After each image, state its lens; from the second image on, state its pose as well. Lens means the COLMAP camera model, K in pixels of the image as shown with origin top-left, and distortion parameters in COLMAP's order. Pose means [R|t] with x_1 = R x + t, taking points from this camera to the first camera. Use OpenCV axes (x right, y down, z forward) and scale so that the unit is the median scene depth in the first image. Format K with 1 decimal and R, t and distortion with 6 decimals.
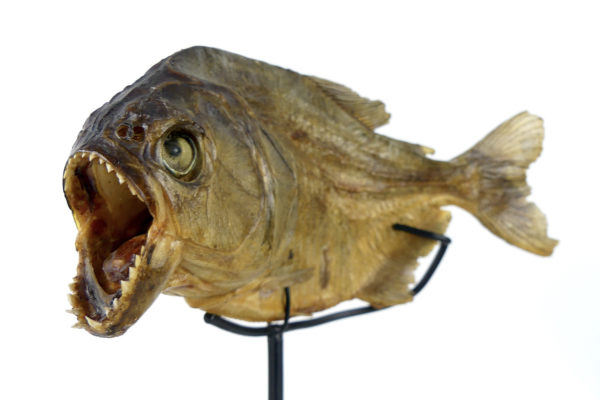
lens RADIAL K [[503.9, 0, 313.4], [0, 503.9, 207.4], [0, 0, 1]] dist [-0.055727, 0.002197]
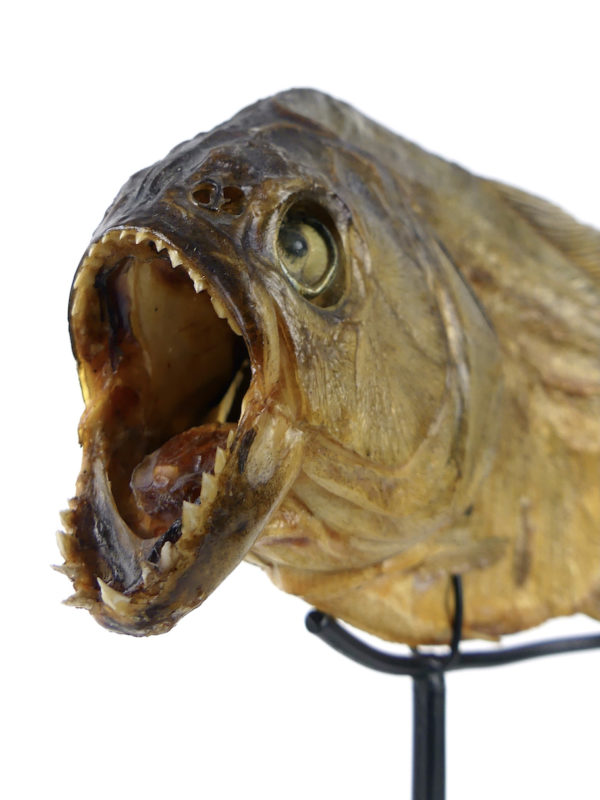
lens RADIAL K [[804.5, 0, 255.4], [0, 804.5, 316.8], [0, 0, 1]] dist [-0.057670, 0.007283]
pose [[0.986712, 0.026331, -0.160331, -0.127442], [-0.057037, 0.980115, -0.190054, 0.070715], [0.152139, 0.196673, 0.968594, 0.170947]]
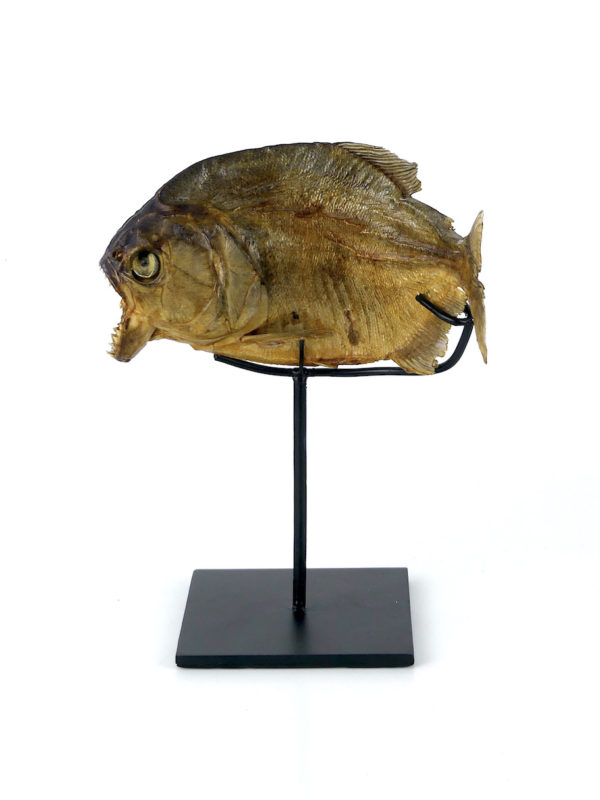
lens RADIAL K [[1893.9, 0, 300.0], [0, 1893.9, 400.0], [0, 0, 1]] dist [0.045692, 0.032744]
pose [[0.610072, 0.232773, -0.757383, 3.302982], [0.063082, 0.938571, 0.339272, -1.202515], [0.789831, -0.254758, 0.557912, -1.489947]]
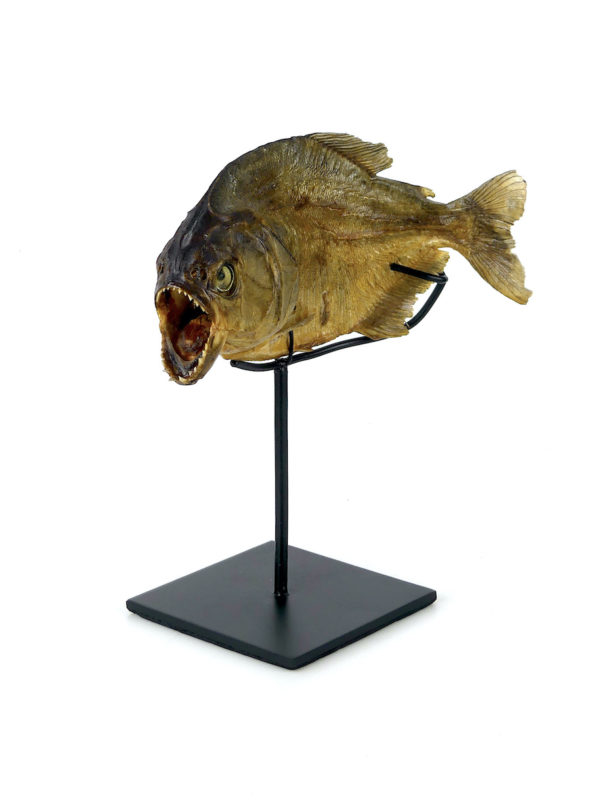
lens RADIAL K [[1893.9, 0, 300.0], [0, 1893.9, 400.0], [0, 0, 1]] dist [0.045692, 0.032744]
pose [[0.998735, 0.020025, -0.046125, 0.181670], [-0.001976, 0.932206, 0.361924, -1.325017], [0.050245, -0.361375, 0.931066, -3.273388]]
